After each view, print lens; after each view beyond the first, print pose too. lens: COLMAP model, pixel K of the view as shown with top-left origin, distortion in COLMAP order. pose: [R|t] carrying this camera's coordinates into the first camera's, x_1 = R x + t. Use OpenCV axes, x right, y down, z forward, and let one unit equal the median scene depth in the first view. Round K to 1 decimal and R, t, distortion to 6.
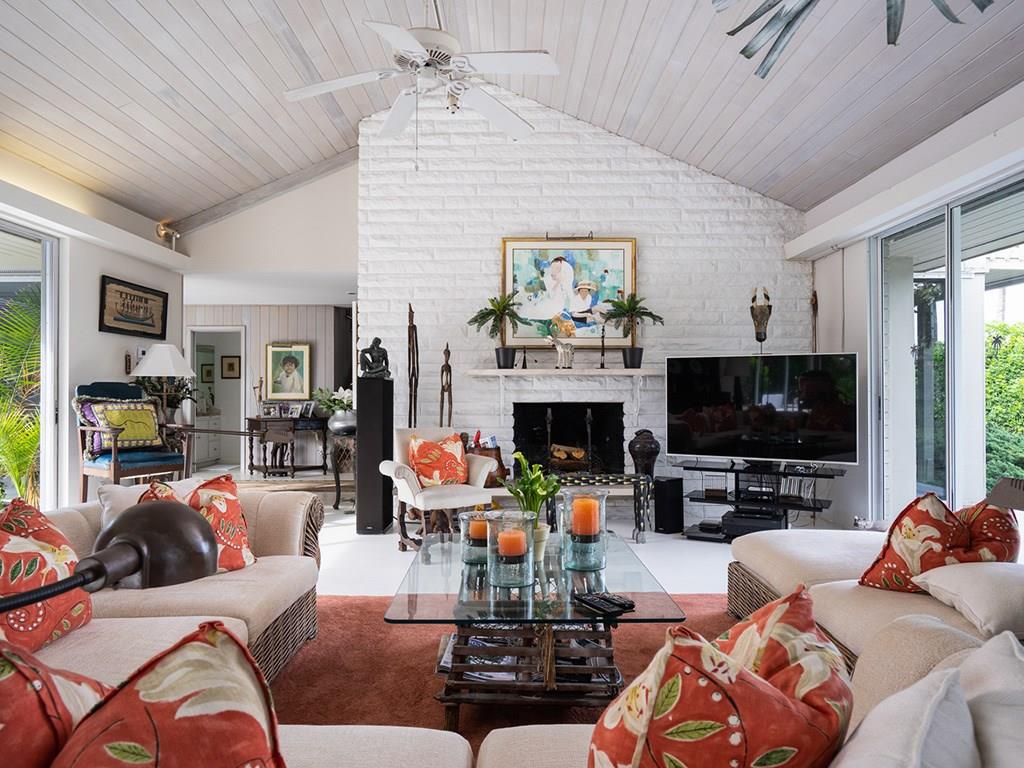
lens RADIAL K [[634.6, 0, 512.1], [0, 634.6, 379.0], [0, 0, 1]] dist [-0.034442, 0.001679]
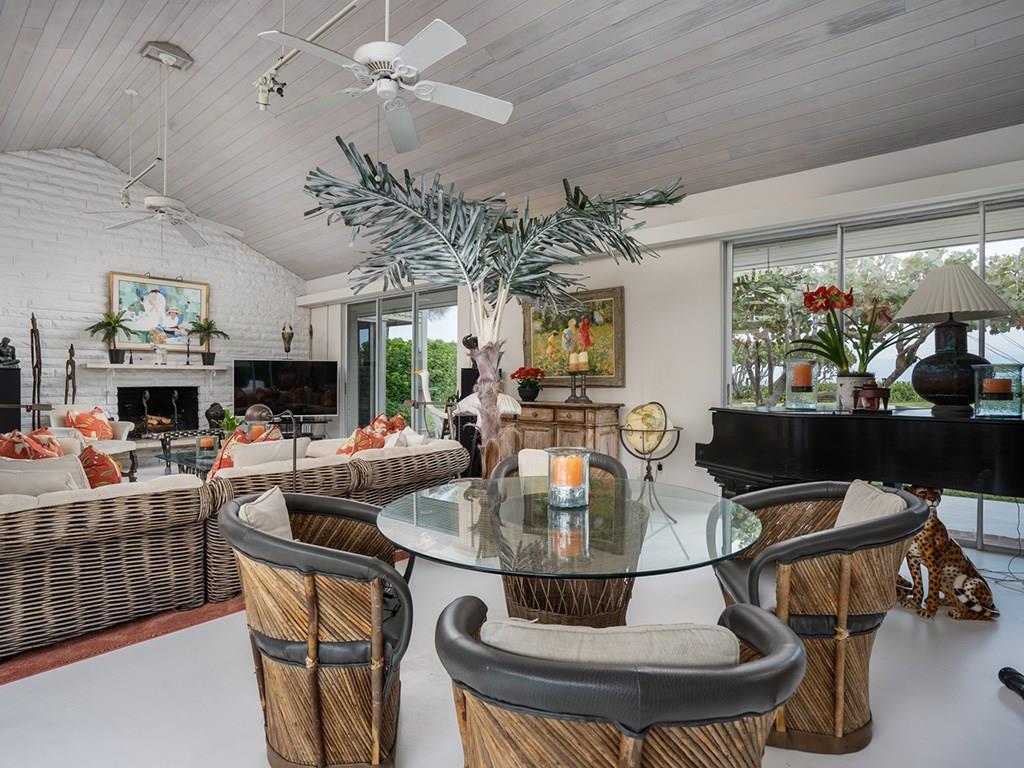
lens RADIAL K [[464.6, 0, 517.8], [0, 464.6, 380.9], [0, 0, 1]] dist [0.000409, -0.000075]
pose [[0.591312, -0.001272, 0.806442, -0.298487], [-0.015154, 0.999805, 0.012689, -0.004033], [-0.806301, -0.019724, 0.591177, -0.336724]]
